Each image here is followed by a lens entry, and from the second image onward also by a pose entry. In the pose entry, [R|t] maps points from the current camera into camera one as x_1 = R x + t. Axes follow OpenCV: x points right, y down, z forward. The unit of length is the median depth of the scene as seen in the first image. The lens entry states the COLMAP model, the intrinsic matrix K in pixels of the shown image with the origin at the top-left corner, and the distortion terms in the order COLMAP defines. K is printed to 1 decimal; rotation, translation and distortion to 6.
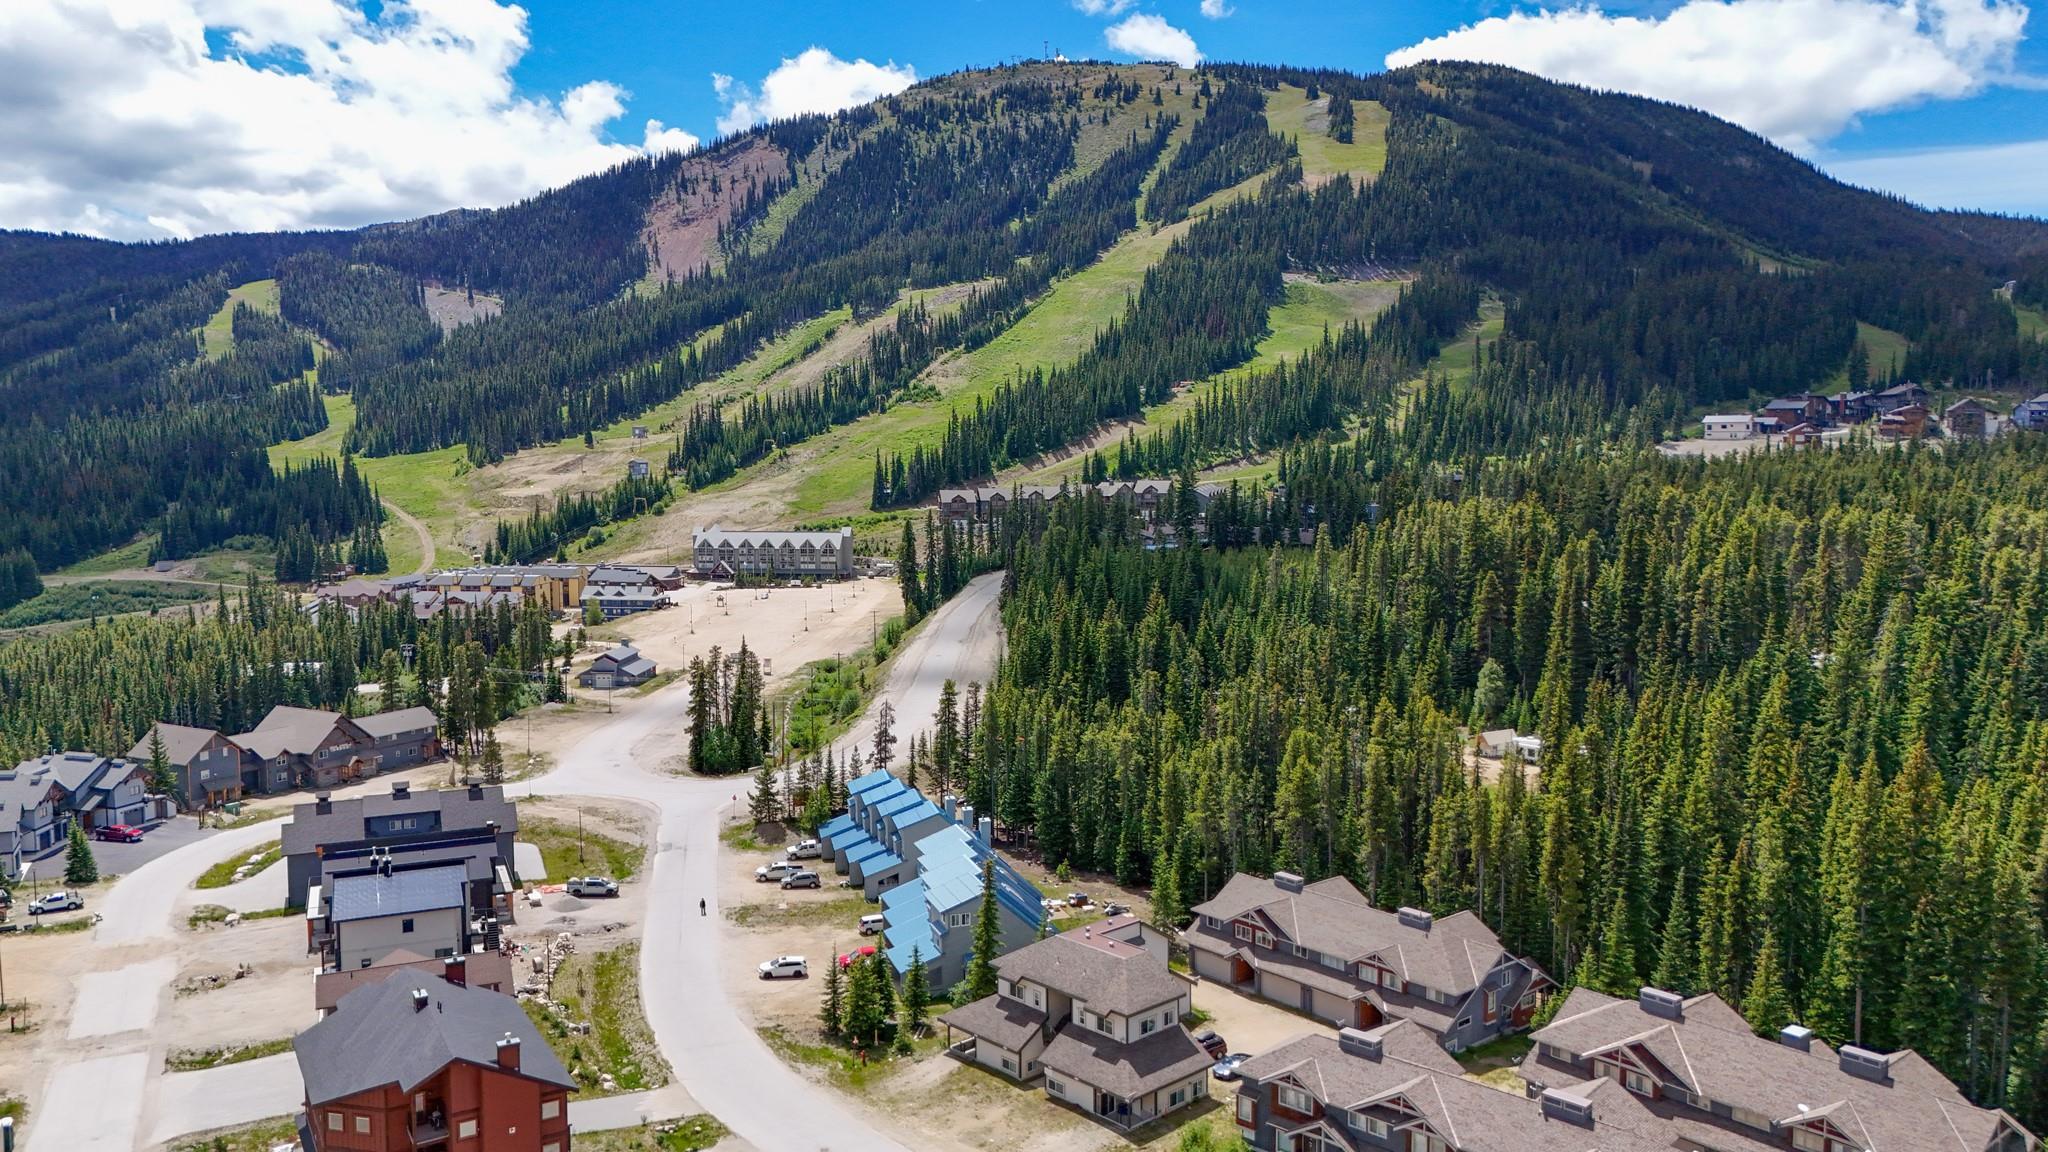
lens RADIAL K [[1517.2, 0, 1024.0], [0, 1517.2, 576.0], [0, 0, 1]] dist [0.100079, -0.157047]
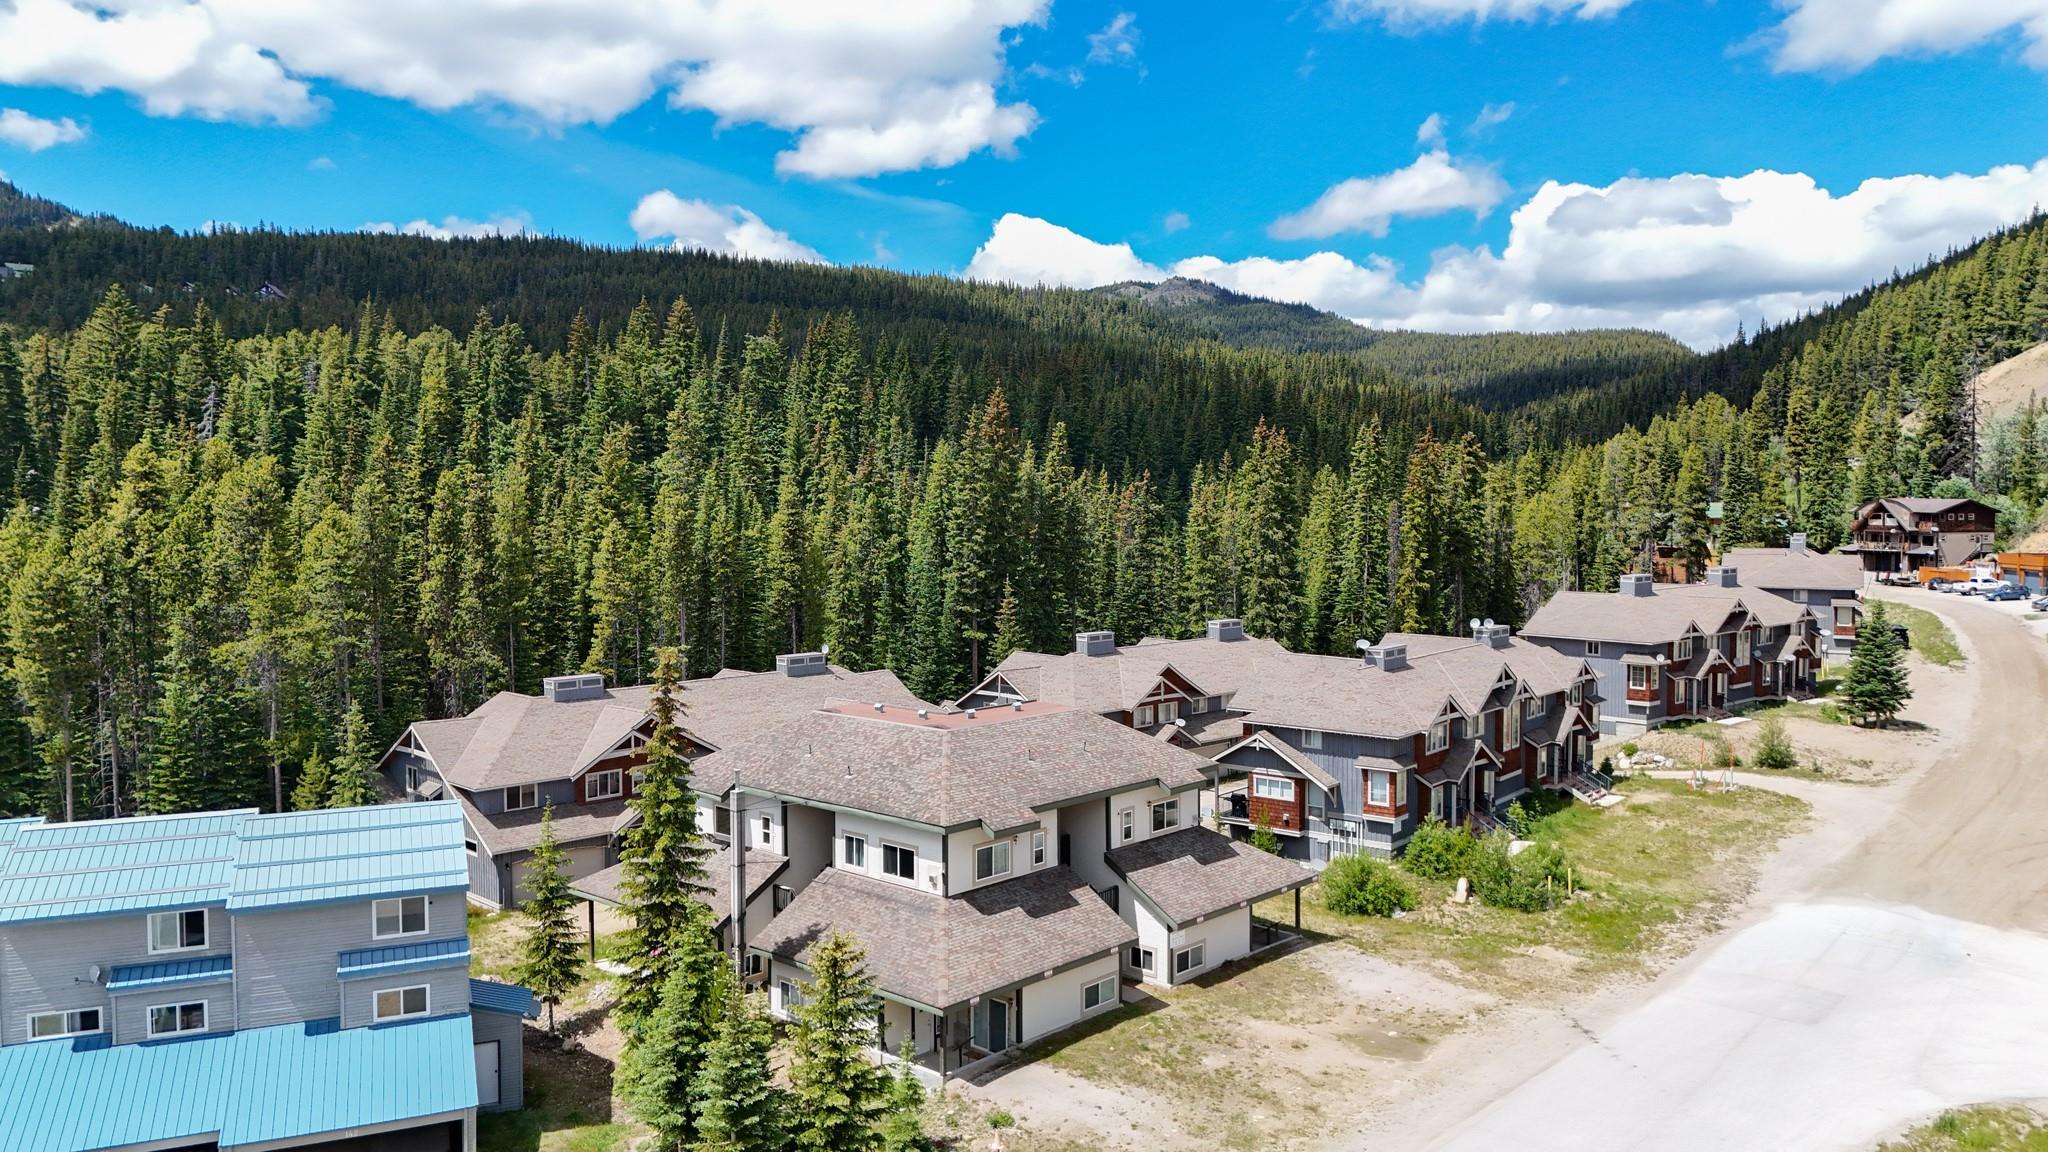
lens RADIAL K [[1517.2, 0, 1024.0], [0, 1517.2, 576.0], [0, 0, 1]] dist [0.100079, -0.157047]
pose [[-0.081623, -0.061214, 0.994782, -0.069842], [0.089932, 0.993588, 0.068519, 0.026244], [-0.992598, 0.095055, -0.075595, 0.164388]]
